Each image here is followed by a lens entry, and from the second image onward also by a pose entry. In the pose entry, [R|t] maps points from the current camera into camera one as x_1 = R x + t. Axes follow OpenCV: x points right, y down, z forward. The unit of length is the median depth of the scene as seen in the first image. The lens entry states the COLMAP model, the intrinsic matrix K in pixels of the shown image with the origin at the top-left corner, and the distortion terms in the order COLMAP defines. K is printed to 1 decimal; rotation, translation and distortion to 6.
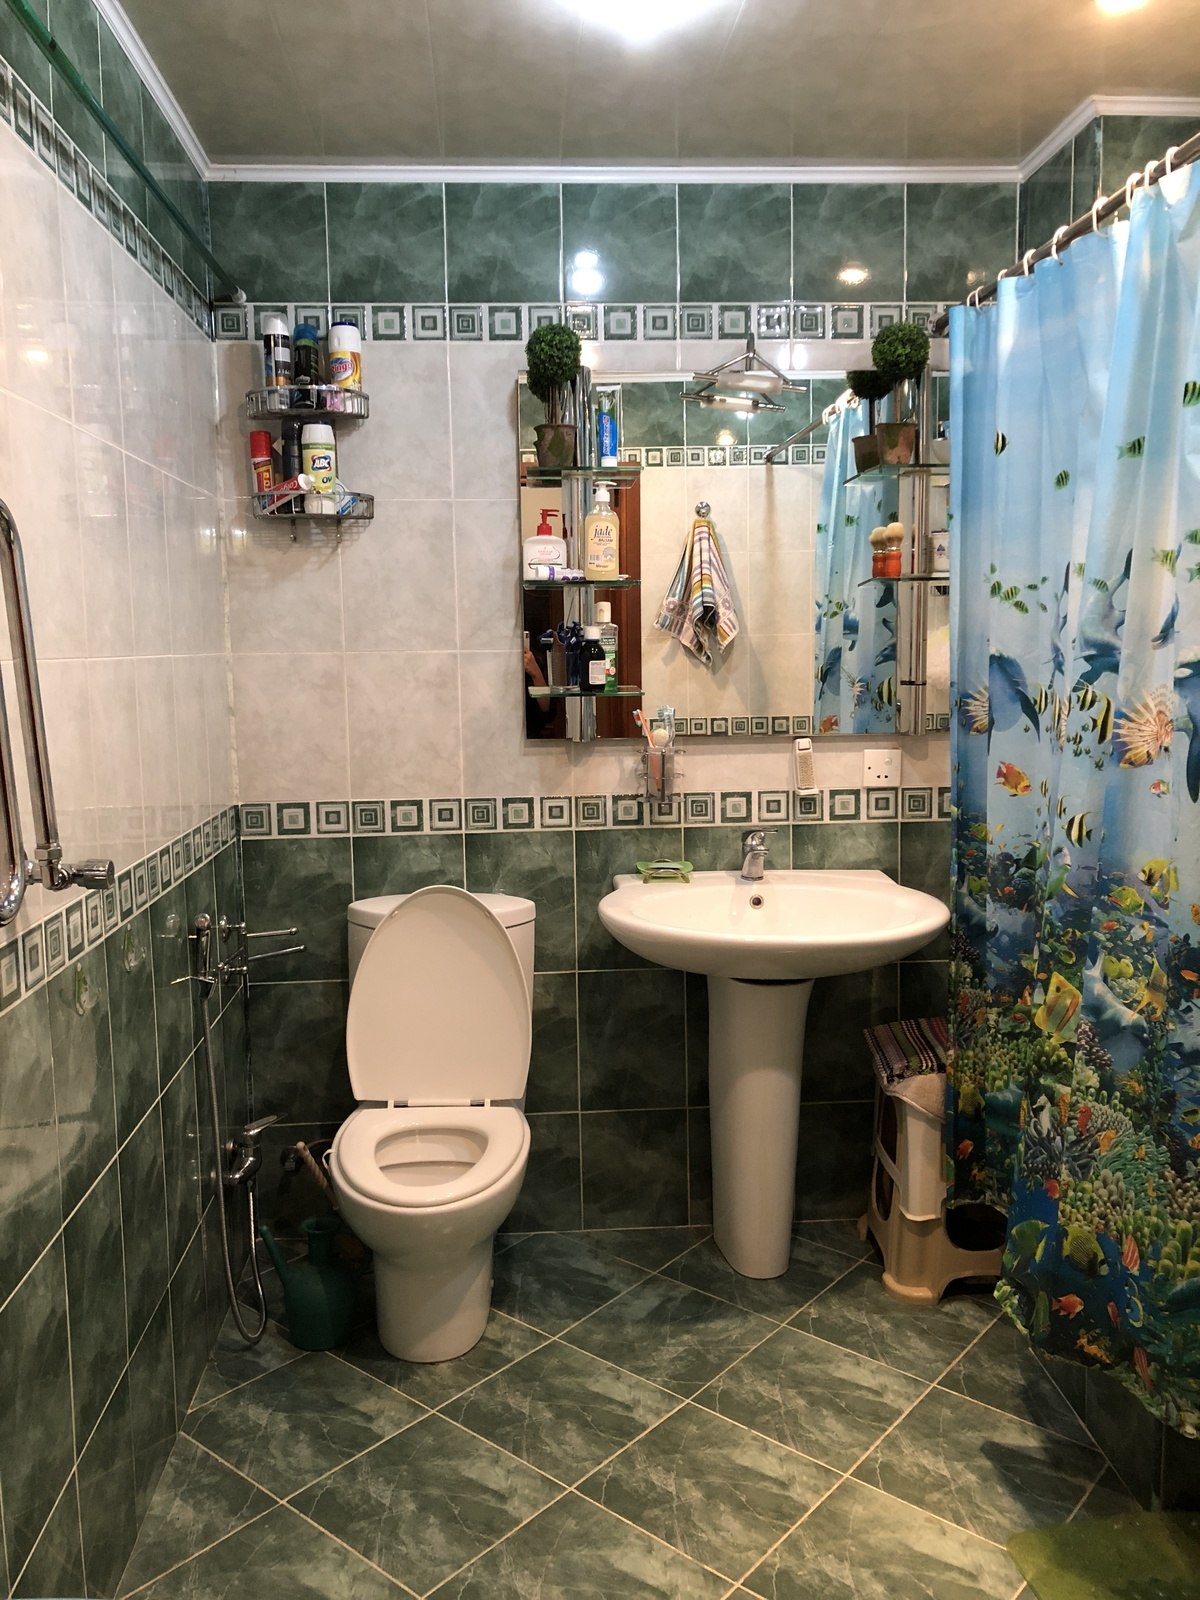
lens RADIAL K [[1311.5, 0, 602.0], [0, 1311.5, 780.8], [0, 0, 1]] dist [0.012250, 0.010676]
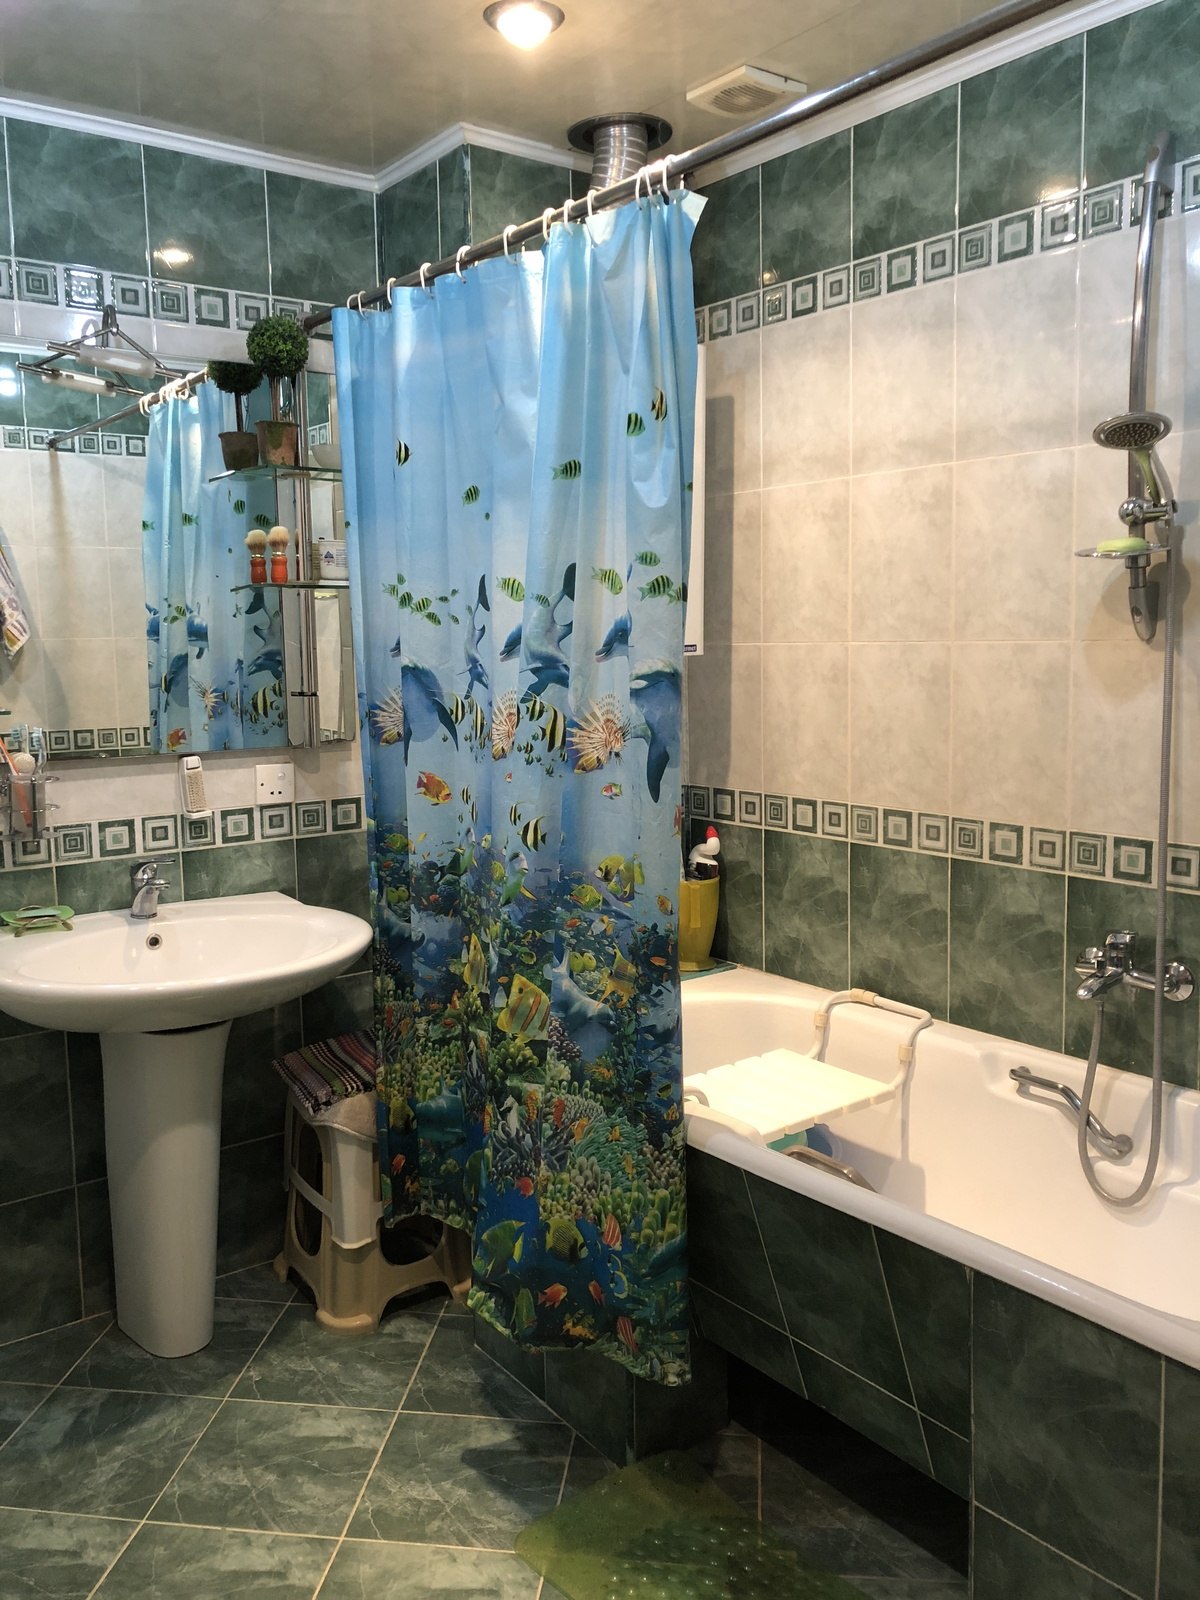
lens RADIAL K [[1301.5, 0, 618.0], [0, 1301.5, 778.4], [0, 0, 1]] dist [0.045018, -0.068382]
pose [[0.834253, -0.059054, 0.548211, -0.110938], [0.059956, 0.998068, 0.016273, -0.015989], [-0.548113, 0.019293, 0.836182, 0.081698]]
